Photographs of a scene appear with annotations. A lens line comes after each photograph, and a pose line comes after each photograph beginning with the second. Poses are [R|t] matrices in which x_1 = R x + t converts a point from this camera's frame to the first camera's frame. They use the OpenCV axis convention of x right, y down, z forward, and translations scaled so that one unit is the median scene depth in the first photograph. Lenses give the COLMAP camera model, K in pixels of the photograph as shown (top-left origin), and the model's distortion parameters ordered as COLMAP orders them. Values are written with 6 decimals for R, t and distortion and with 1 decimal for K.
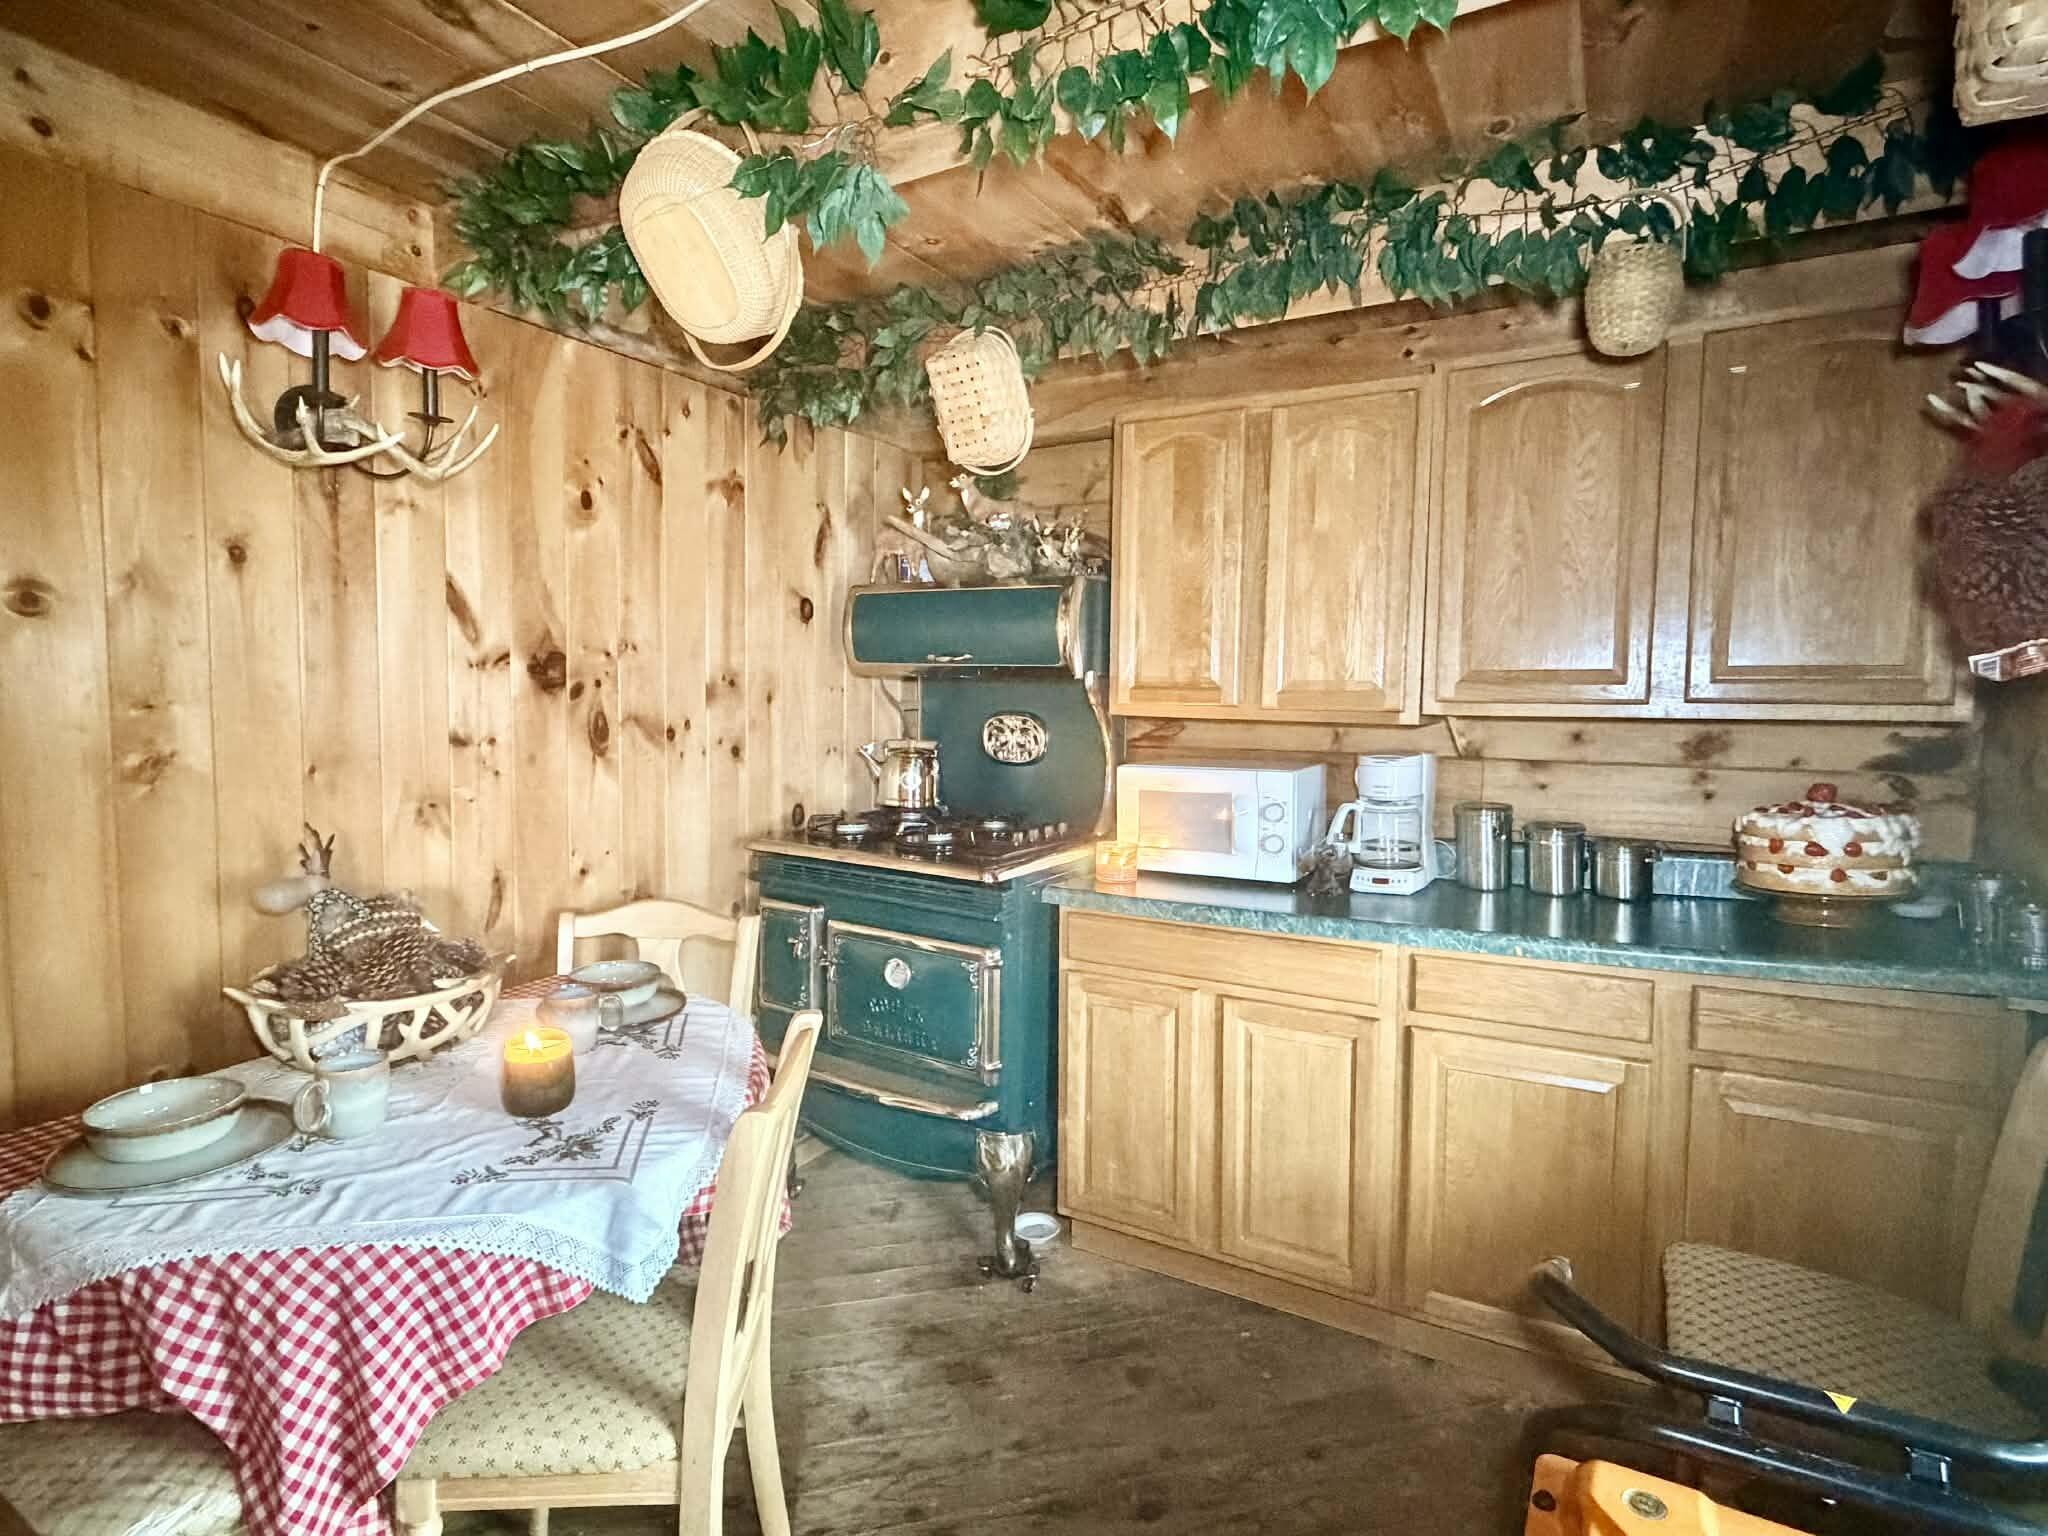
lens RADIAL K [[1059.8, 0, 1021.0], [0, 1059.8, 753.8], [0, 0, 1]] dist [0.000769, 0.000087]
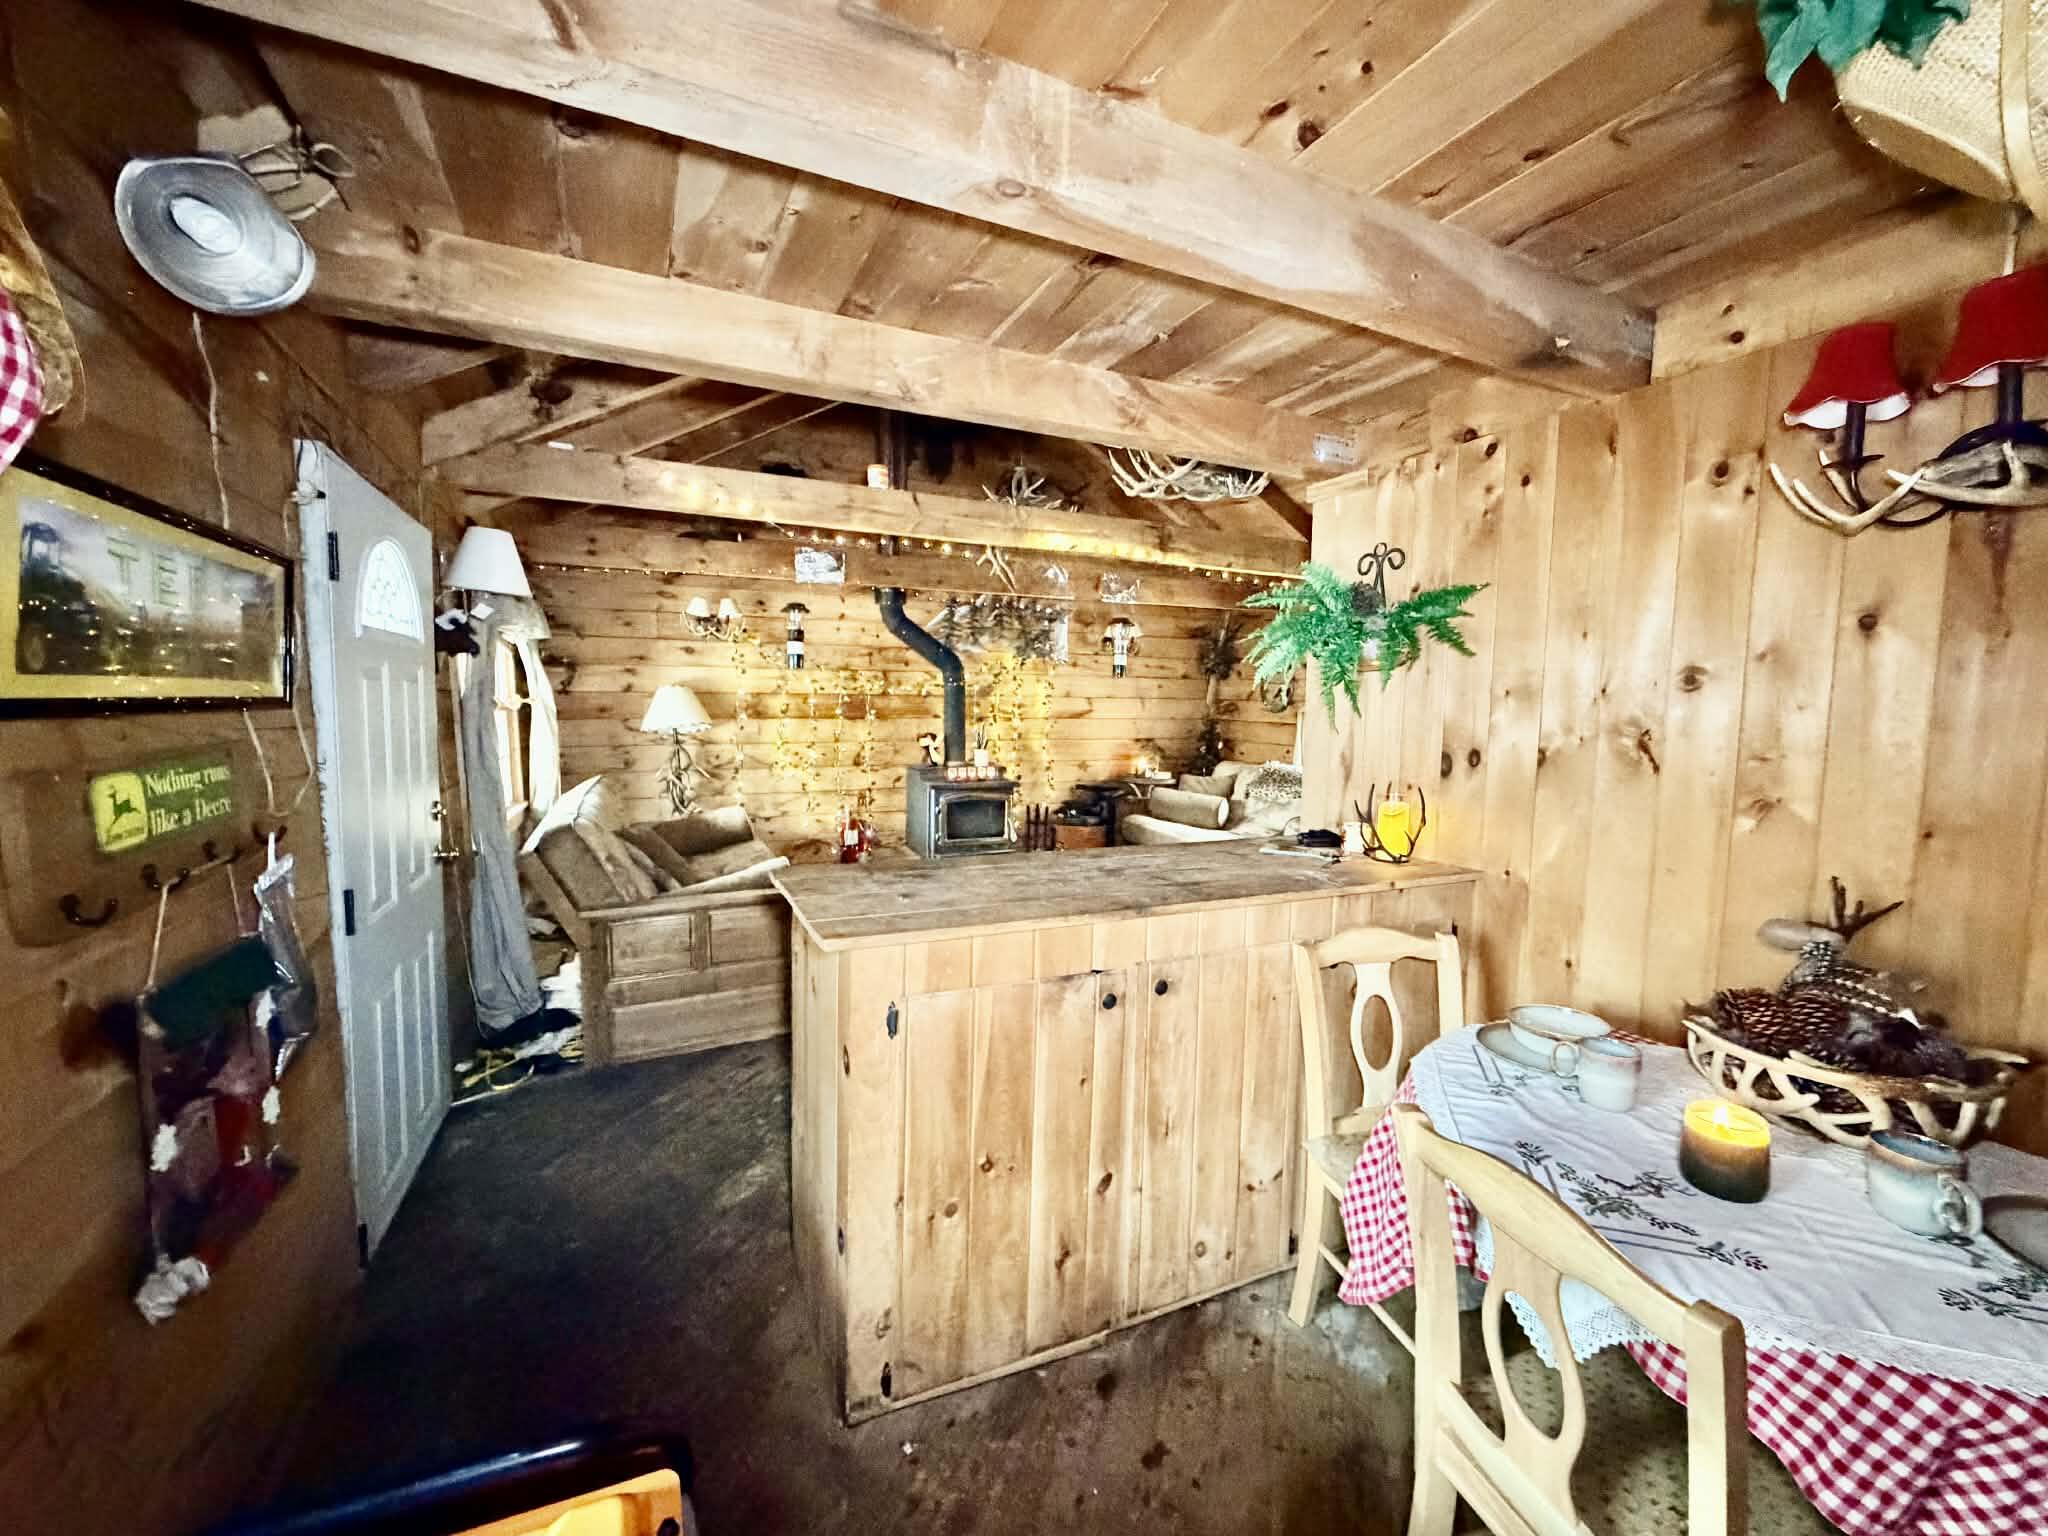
lens RADIAL K [[807.3, 0, 1015.7], [0, 807.3, 776.7], [0, 0, 1]] dist [-0.004275, -0.000576]
pose [[-0.572468, 0.053279, -0.818194, 0.458863], [-0.062273, 0.992179, 0.108179, -0.072984], [0.817559, 0.112880, -0.564673, 0.828246]]
